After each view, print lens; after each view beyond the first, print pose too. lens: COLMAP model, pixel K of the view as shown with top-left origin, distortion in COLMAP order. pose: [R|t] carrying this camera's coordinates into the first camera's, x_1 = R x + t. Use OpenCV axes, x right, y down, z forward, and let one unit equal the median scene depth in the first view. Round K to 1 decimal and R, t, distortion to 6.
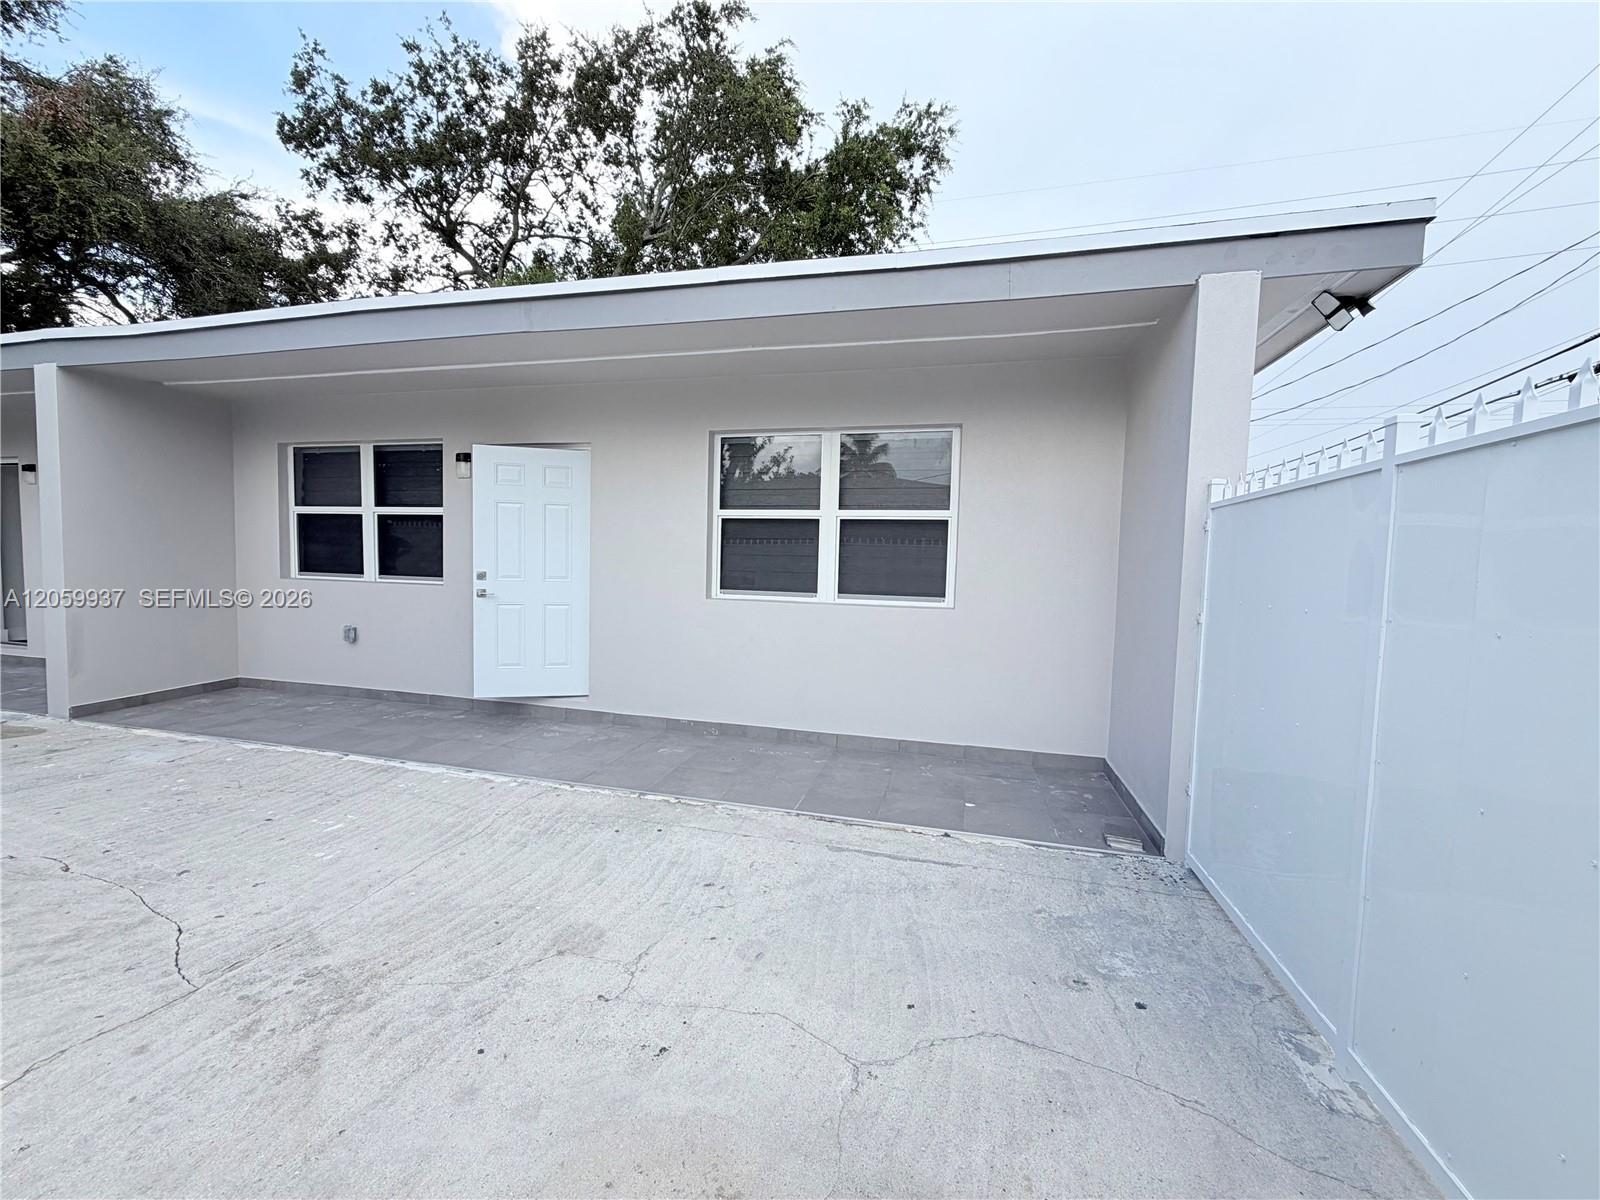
lens RADIAL K [[644.5, 0, 802.0], [0, 644.5, 611.0], [0, 0, 1]] dist [0.000396, -0.000337]
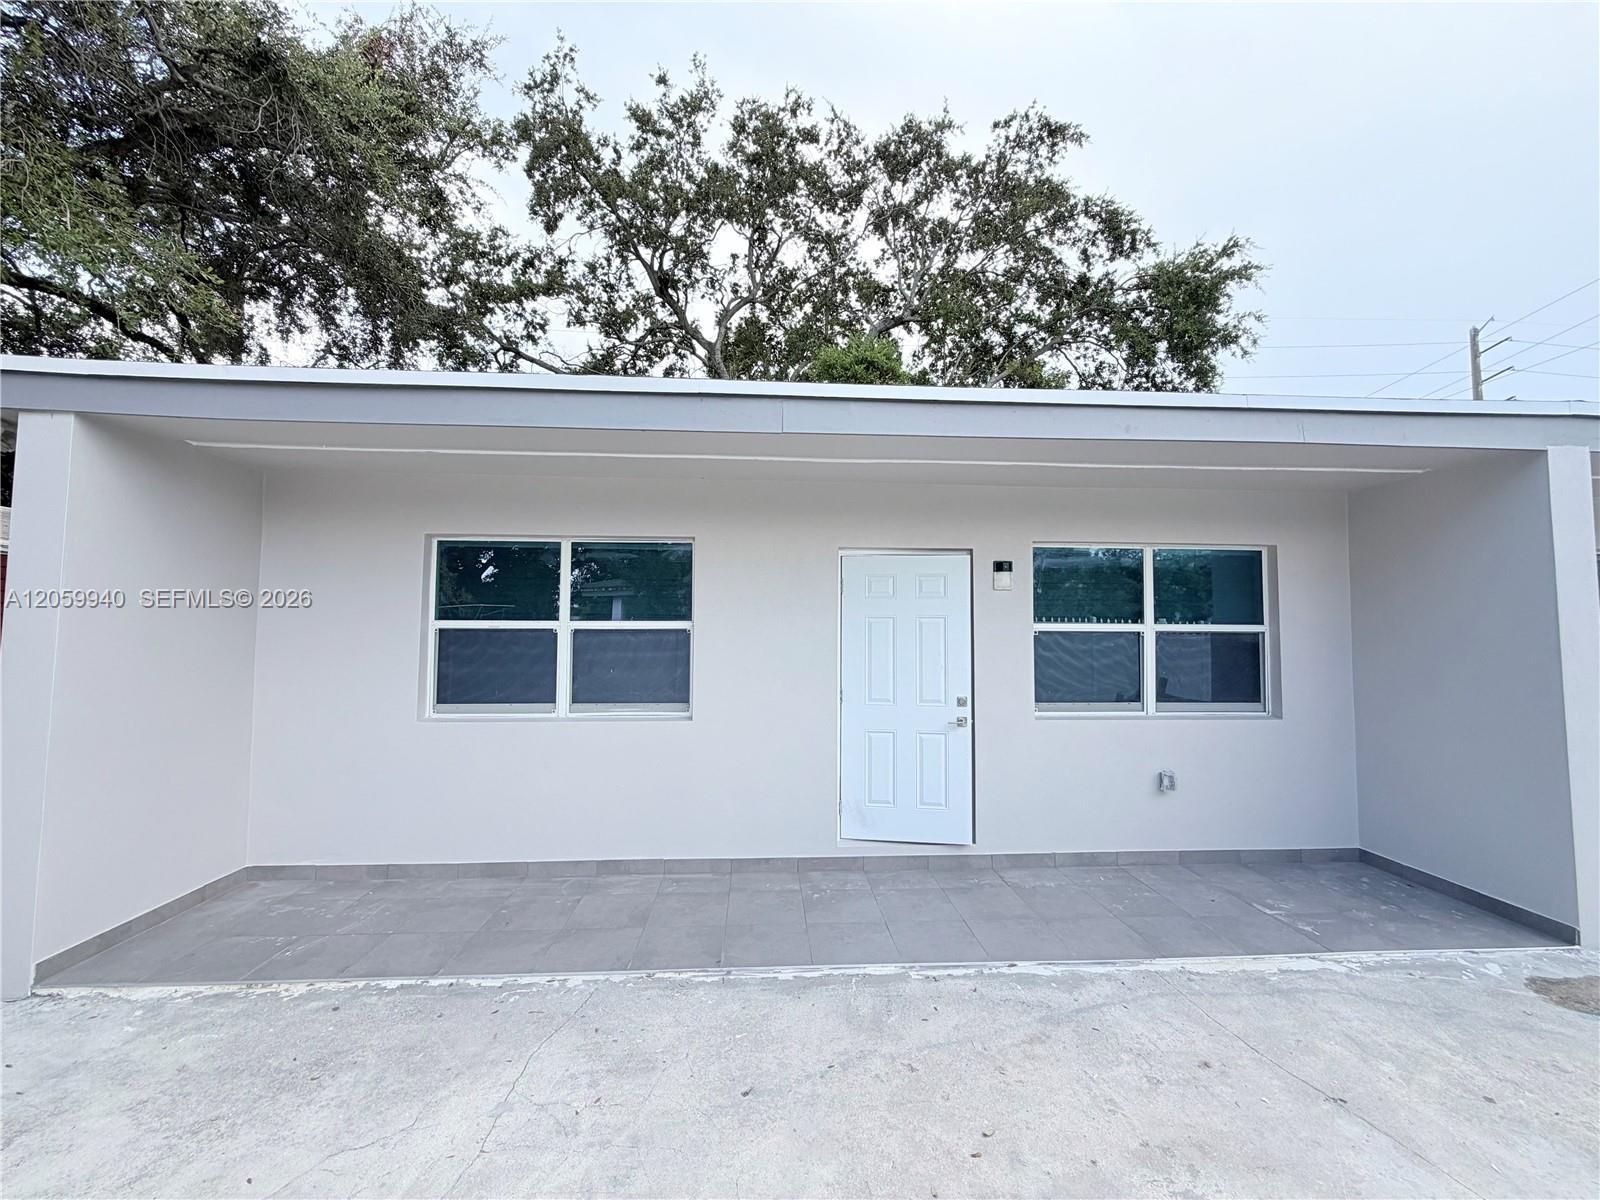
lens RADIAL K [[644.5, 0, 744.0], [0, 644.5, 581.0], [0, 0, 1]] dist [0.000396, -0.000337]
pose [[0.943278, 0.014813, 0.331674, -0.842773], [0.055260, 0.978064, -0.200843, -0.045366], [-0.327373, 0.207779, 0.921767, 0.243400]]
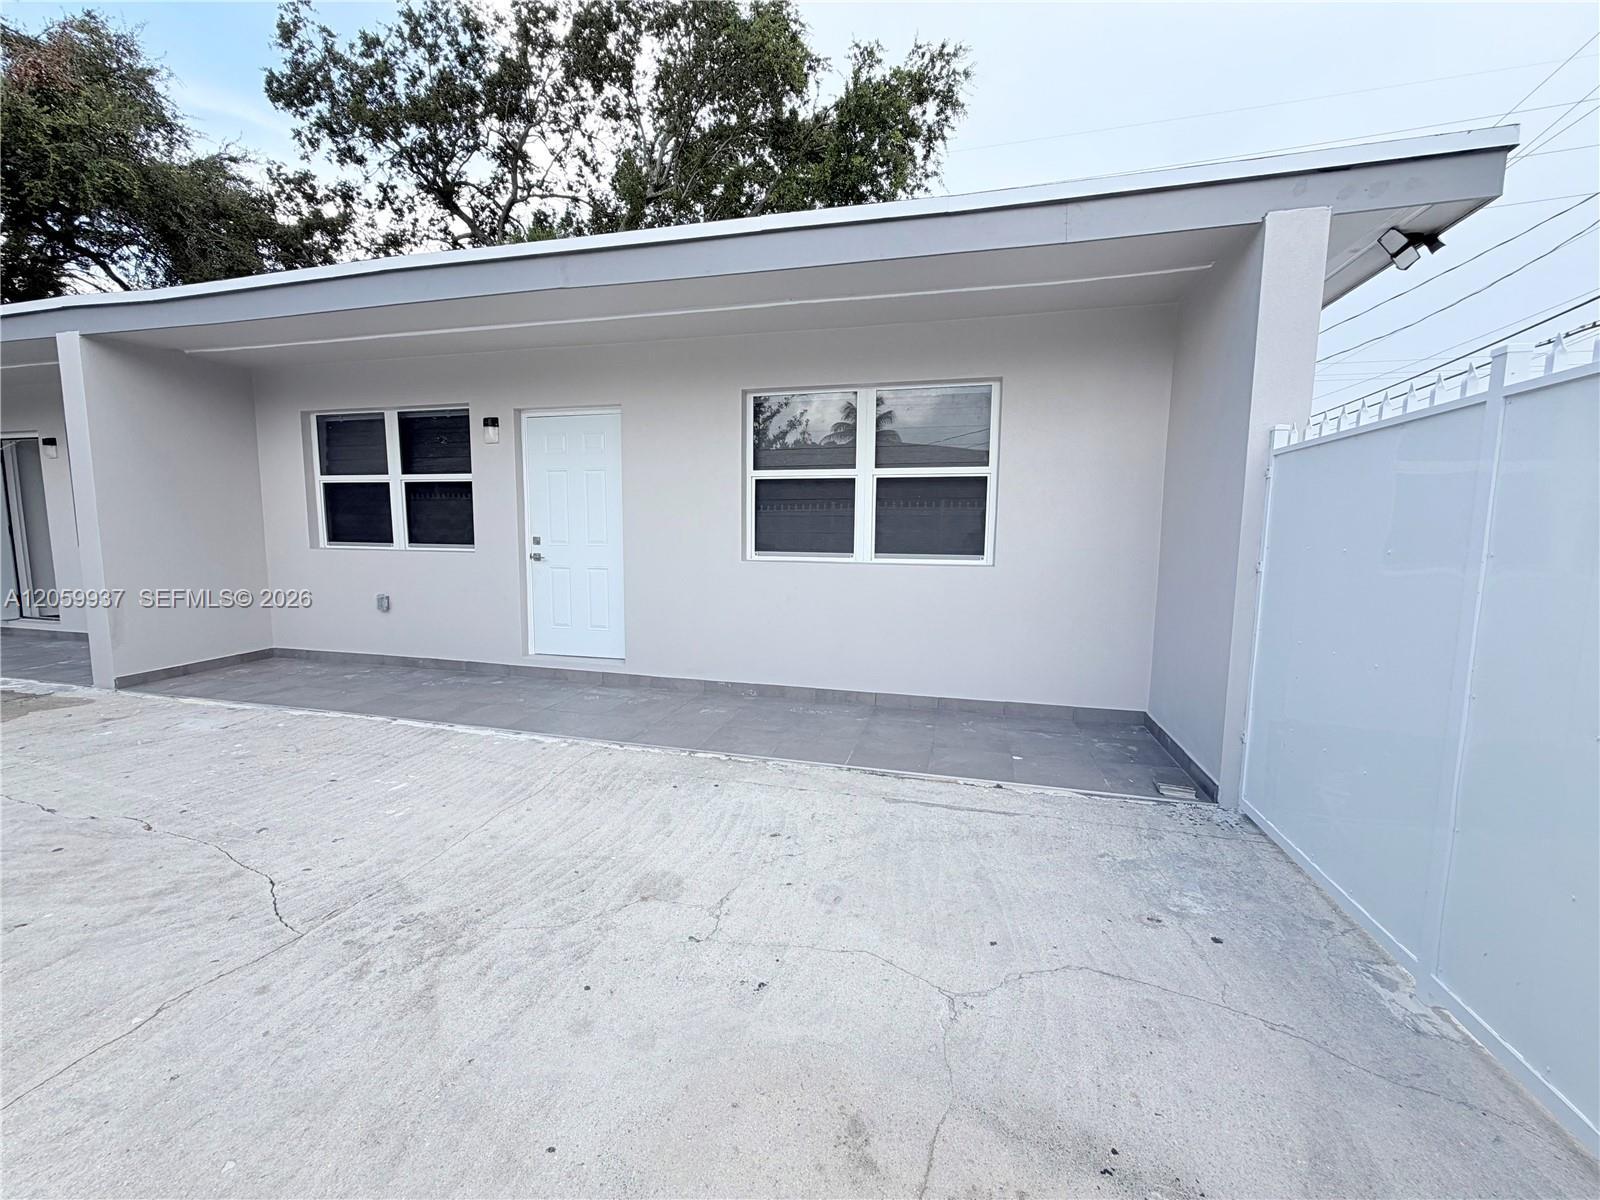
lens RADIAL K [[644.5, 0, 801.8], [0, 644.5, 611.8], [0, 0, 1]] dist [0.000396, -0.000337]
pose [[0.999869, -0.015005, -0.006082, -0.049239], [0.015287, 0.998665, 0.049331, 0.011896], [0.005333, -0.049418, 0.998764, -0.001052]]
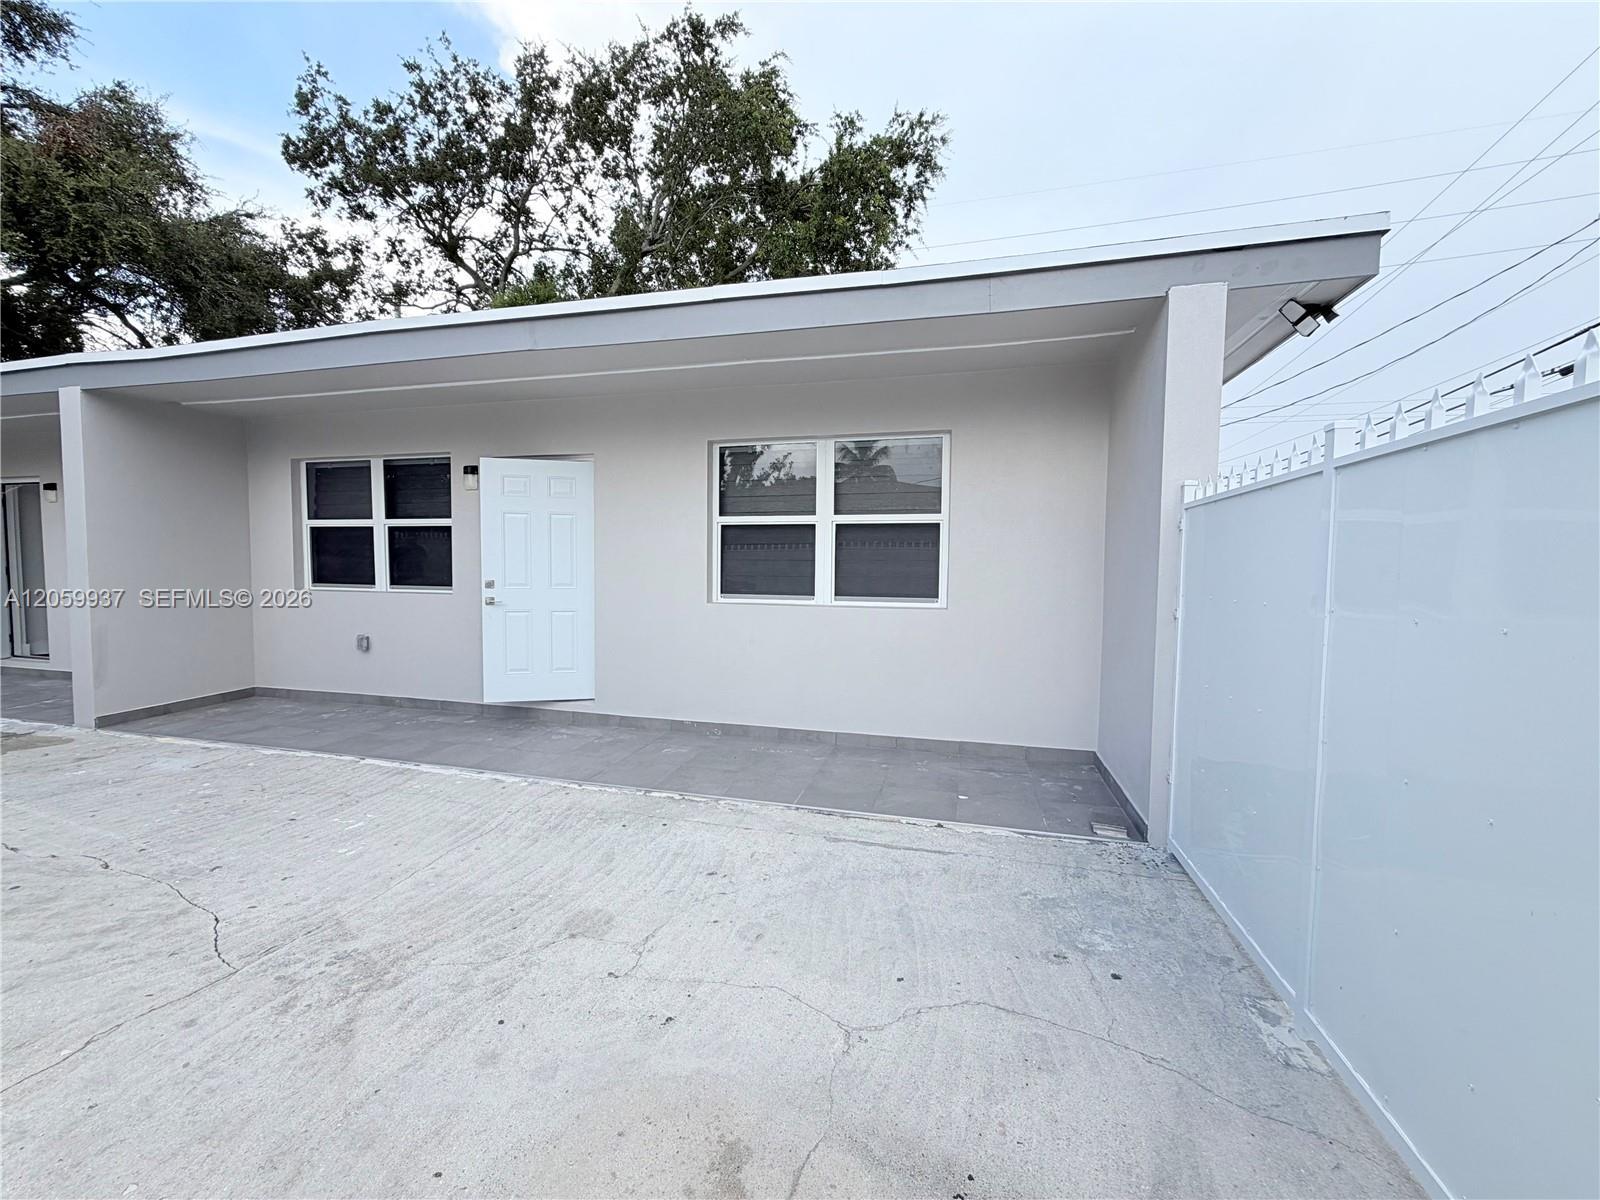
lens RADIAL K [[644.5, 0, 801.6], [0, 644.5, 611.1], [0, 0, 1]] dist [0.000396, -0.000337]
pose [[0.999860, -0.015455, -0.006435, 0.008639], [0.015414, 0.999861, -0.006392, 0.002634], [0.006533, 0.006291, 0.999959, -0.029972]]
